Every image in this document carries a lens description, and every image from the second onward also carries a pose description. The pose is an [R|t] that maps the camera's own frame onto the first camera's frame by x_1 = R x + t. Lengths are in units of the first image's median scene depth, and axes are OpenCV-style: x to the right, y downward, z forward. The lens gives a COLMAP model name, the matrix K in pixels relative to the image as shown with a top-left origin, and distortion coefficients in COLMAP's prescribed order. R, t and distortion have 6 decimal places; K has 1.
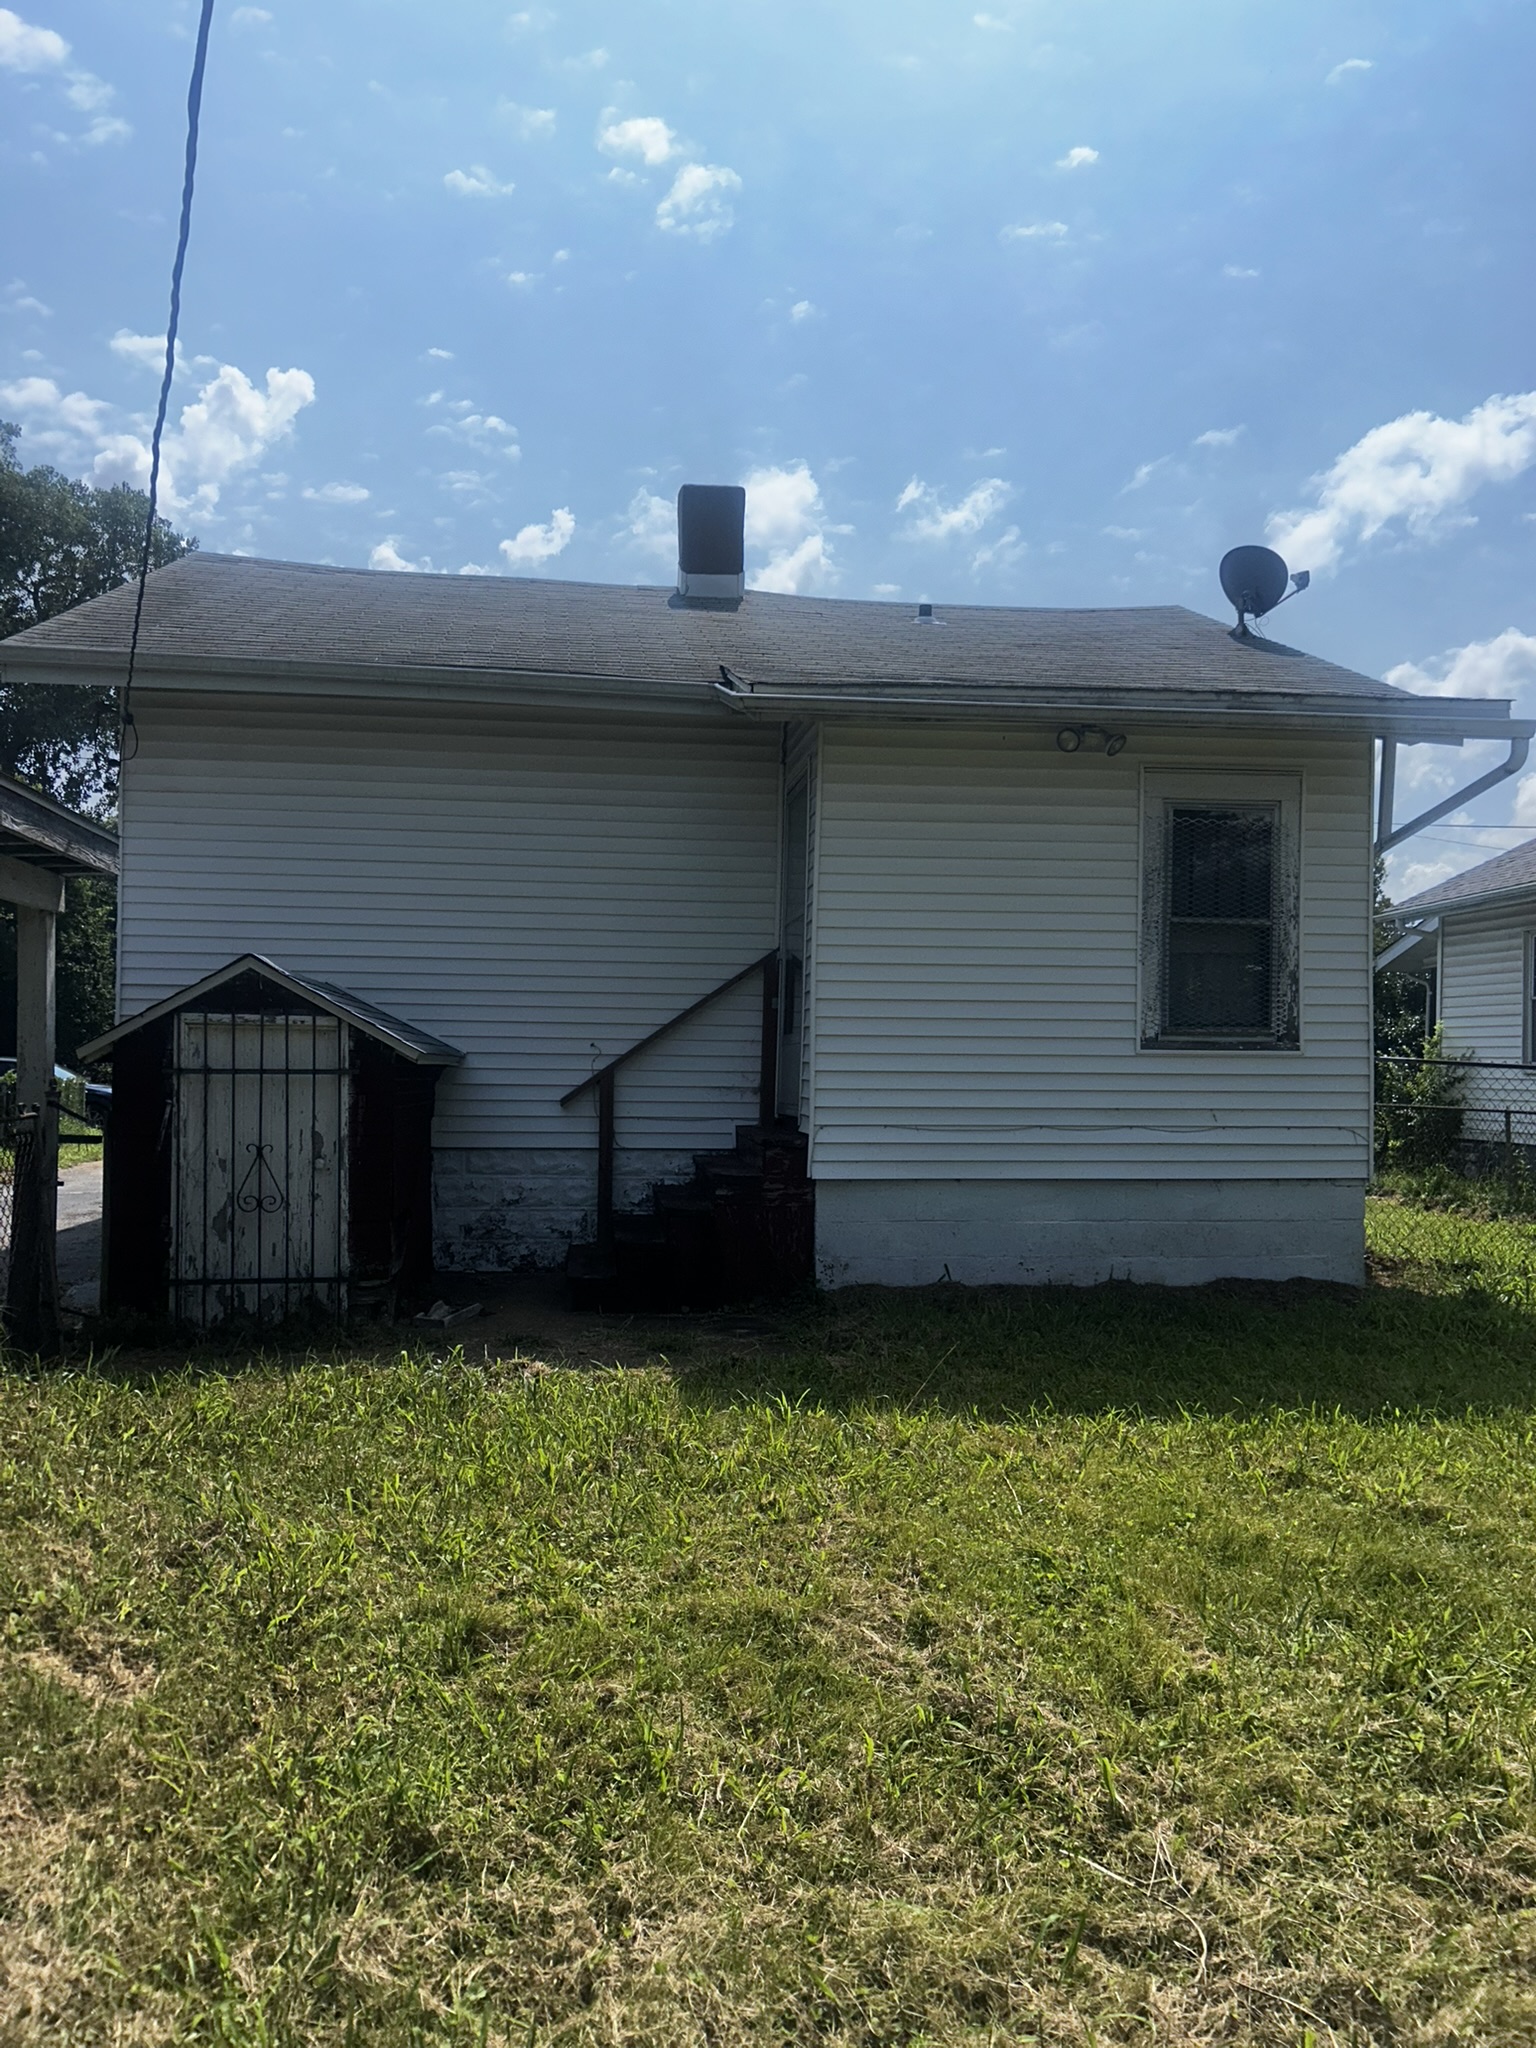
lens RADIAL K [[1542.6, 0, 728.6], [0, 1542.6, 1003.3], [0, 0, 1]] dist [0.157444, -0.439232]
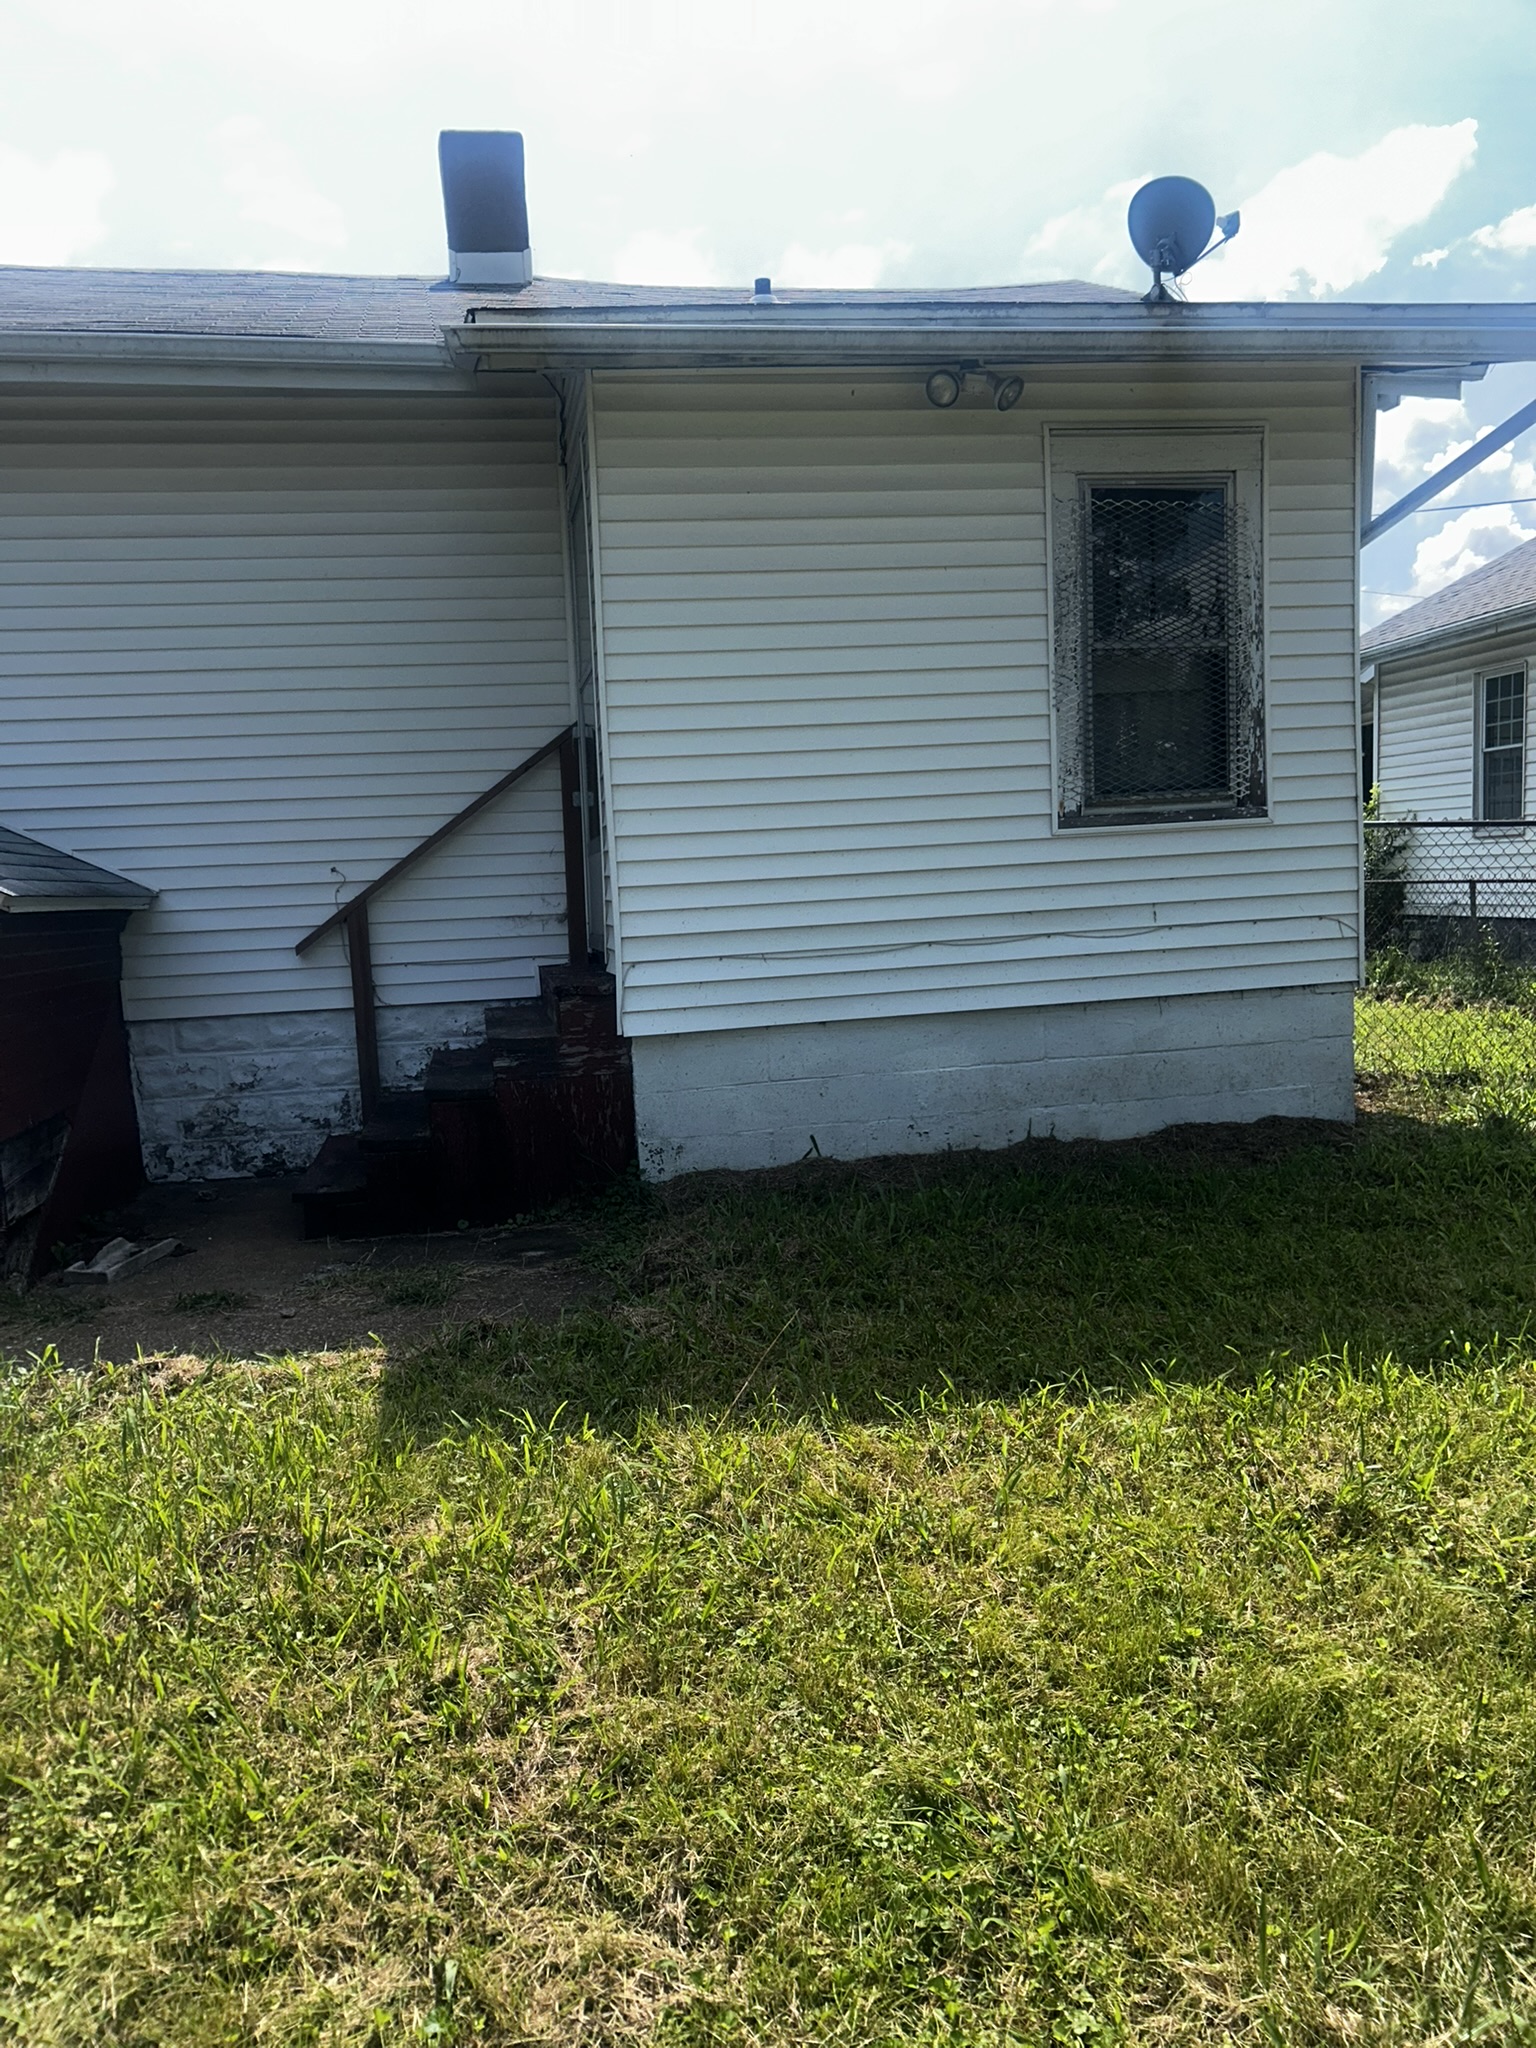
lens RADIAL K [[1542.2, 0, 774.0], [0, 1542.2, 1008.8], [0, 0, 1]] dist [0.078019, -0.090428]
pose [[0.994297, -0.069302, 0.081060, 0.065235], [0.058855, 0.990431, 0.124833, 0.014239], [-0.088936, -0.119350, 0.988861, 0.275163]]
